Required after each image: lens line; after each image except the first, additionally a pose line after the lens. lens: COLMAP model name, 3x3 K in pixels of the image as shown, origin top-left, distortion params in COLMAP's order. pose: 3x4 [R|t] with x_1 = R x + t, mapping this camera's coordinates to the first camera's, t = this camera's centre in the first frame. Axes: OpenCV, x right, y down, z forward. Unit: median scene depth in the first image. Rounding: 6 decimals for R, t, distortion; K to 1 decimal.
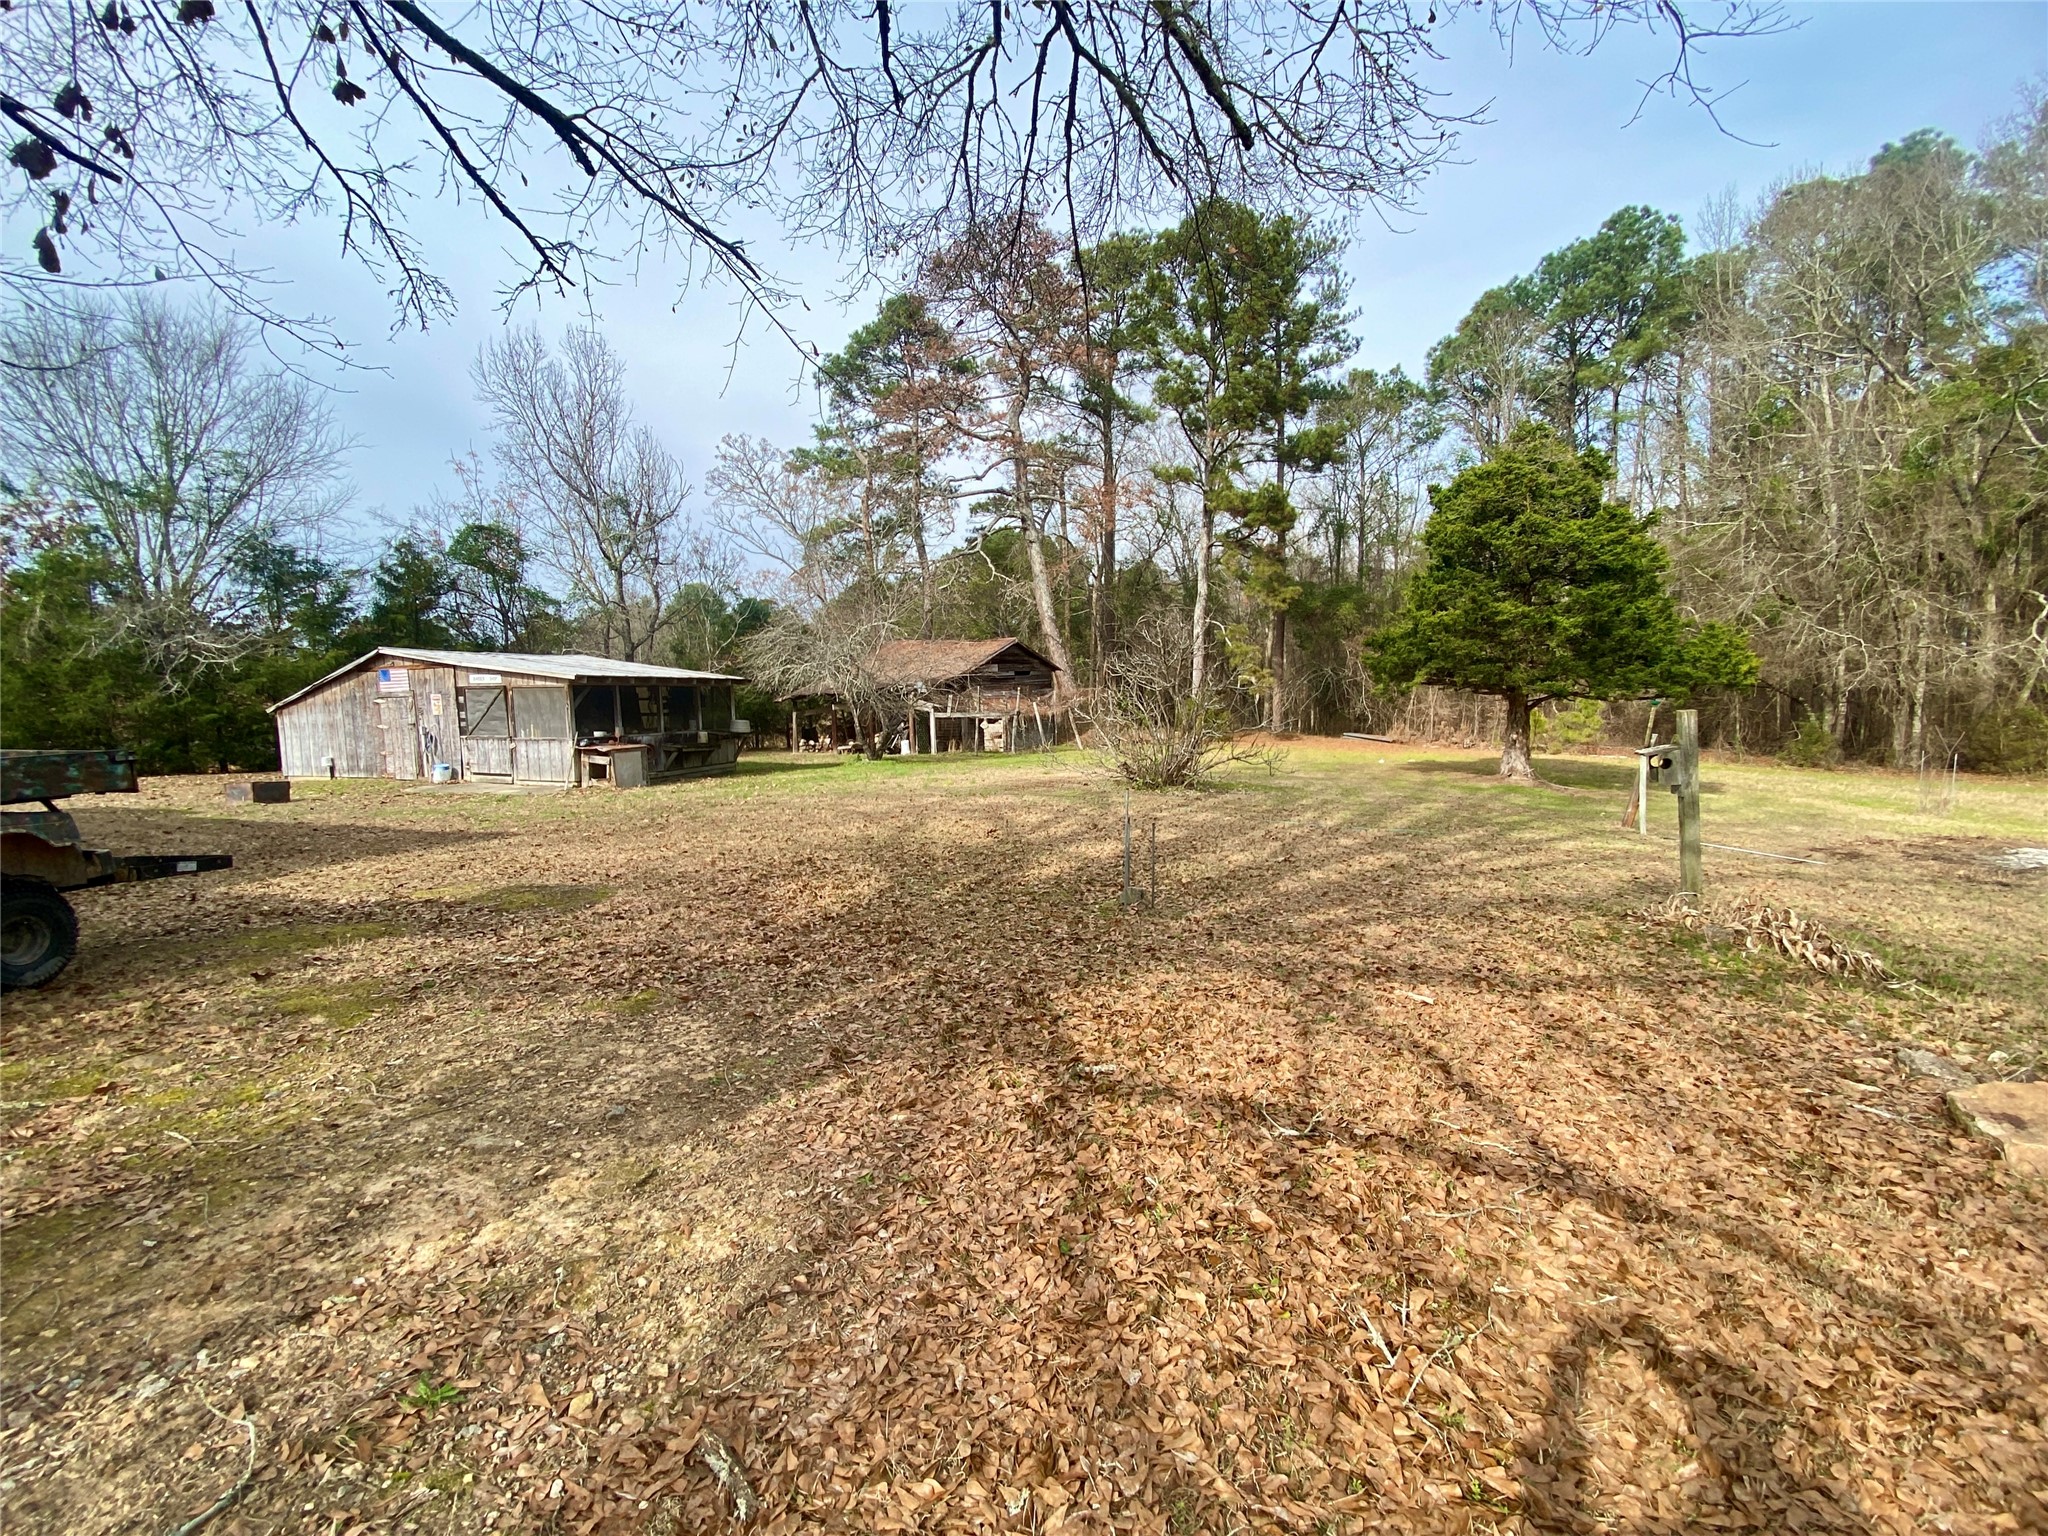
lens RADIAL K [[825.9, 0, 1027.0], [0, 825.9, 799.3], [0, 0, 1]] dist [0.023172, -0.020386]
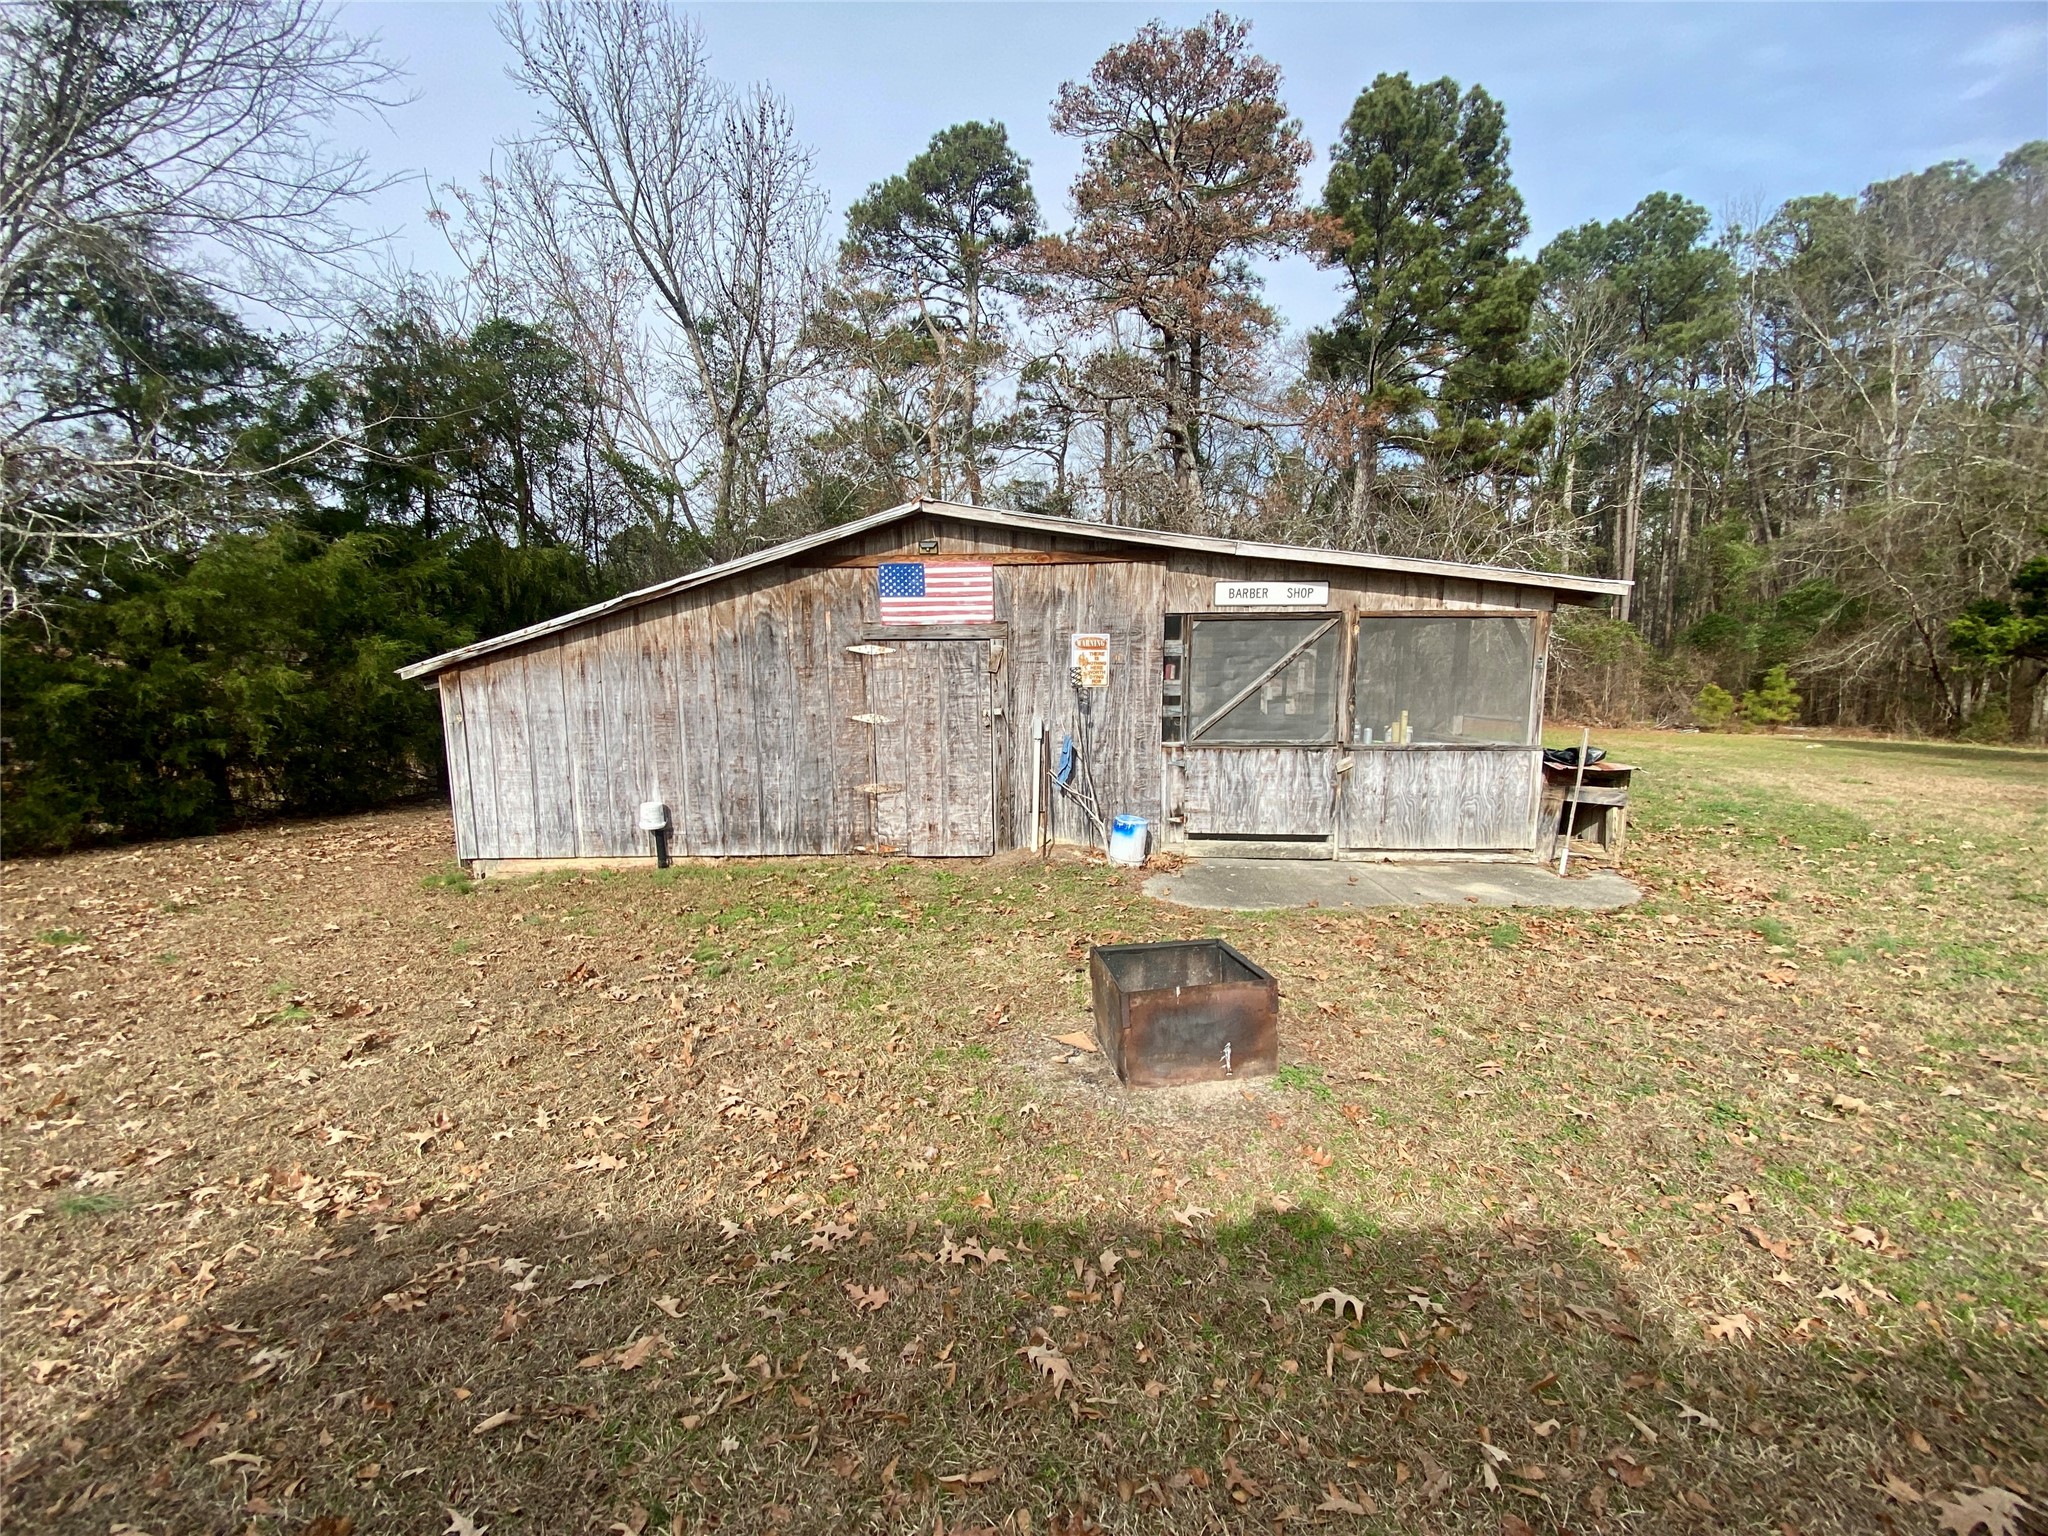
lens RADIAL K [[825.9, 0, 1027.0], [0, 825.9, 799.3], [0, 0, 1]] dist [0.023172, -0.020386]
pose [[0.945667, -0.040989, 0.322544, -0.845990], [0.033615, 0.999031, 0.028403, -0.061007], [-0.323395, -0.016018, 0.946128, 0.639607]]
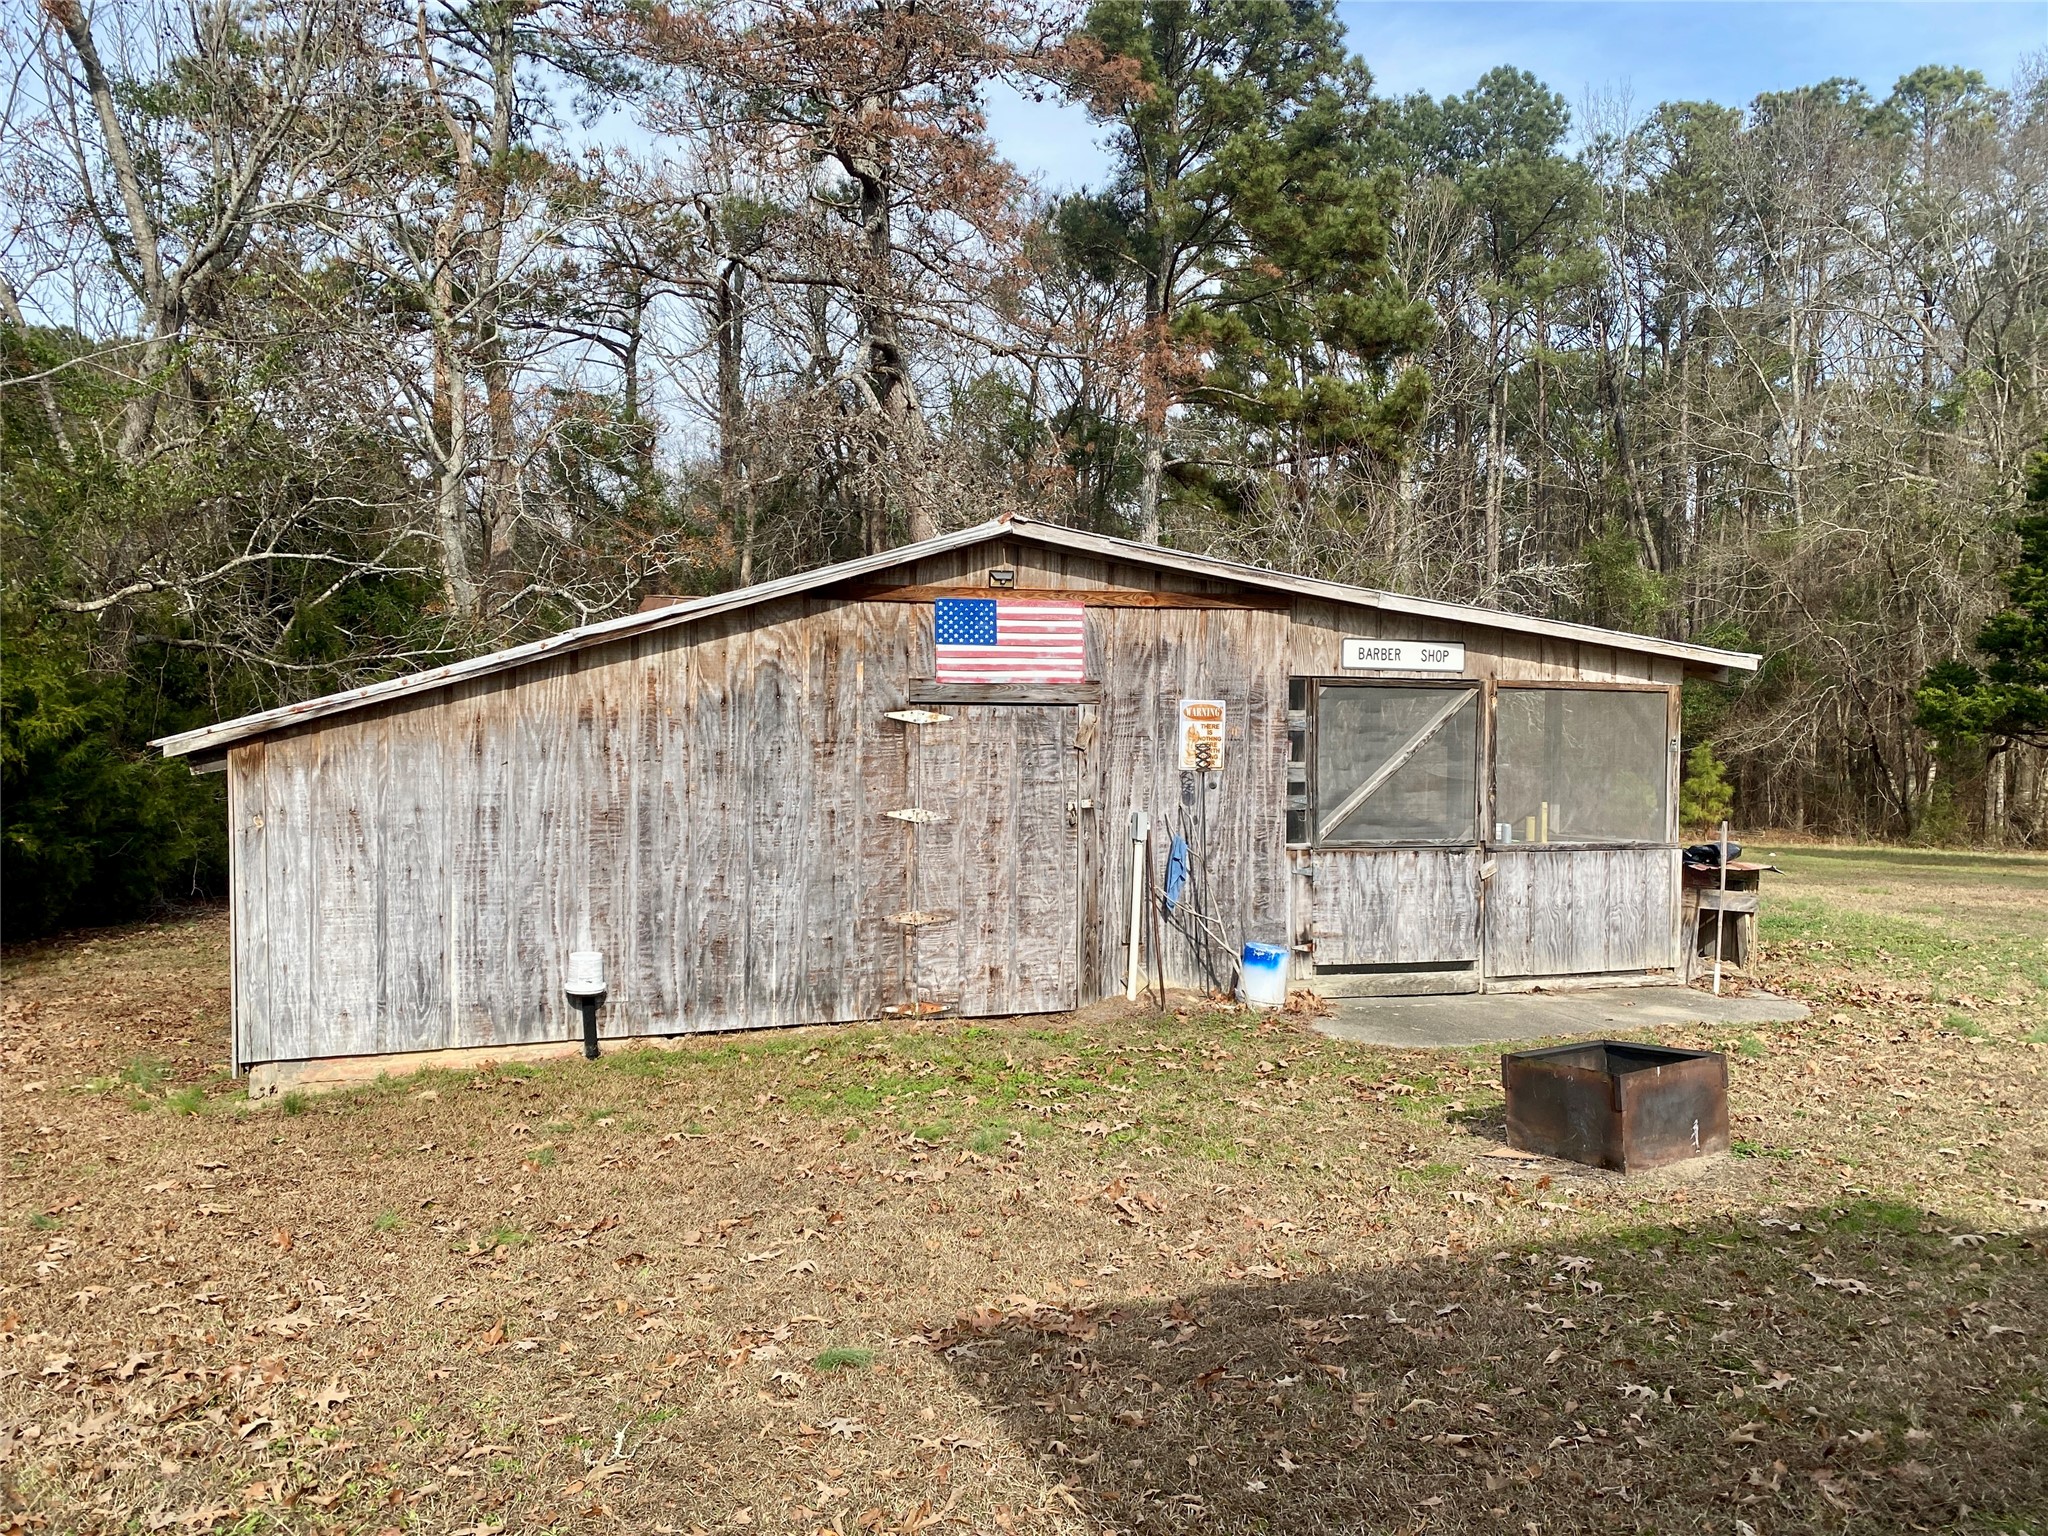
lens RADIAL K [[1632.5, 0, 1028.2], [0, 1632.5, 792.2], [0, 0, 1]] dist [0.012524, -0.003090]
pose [[0.758919, -0.003686, 0.651175, -1.095407], [0.068251, 0.994927, -0.073912, -0.056656], [-0.647599, 0.100536, 0.755320, 0.610376]]
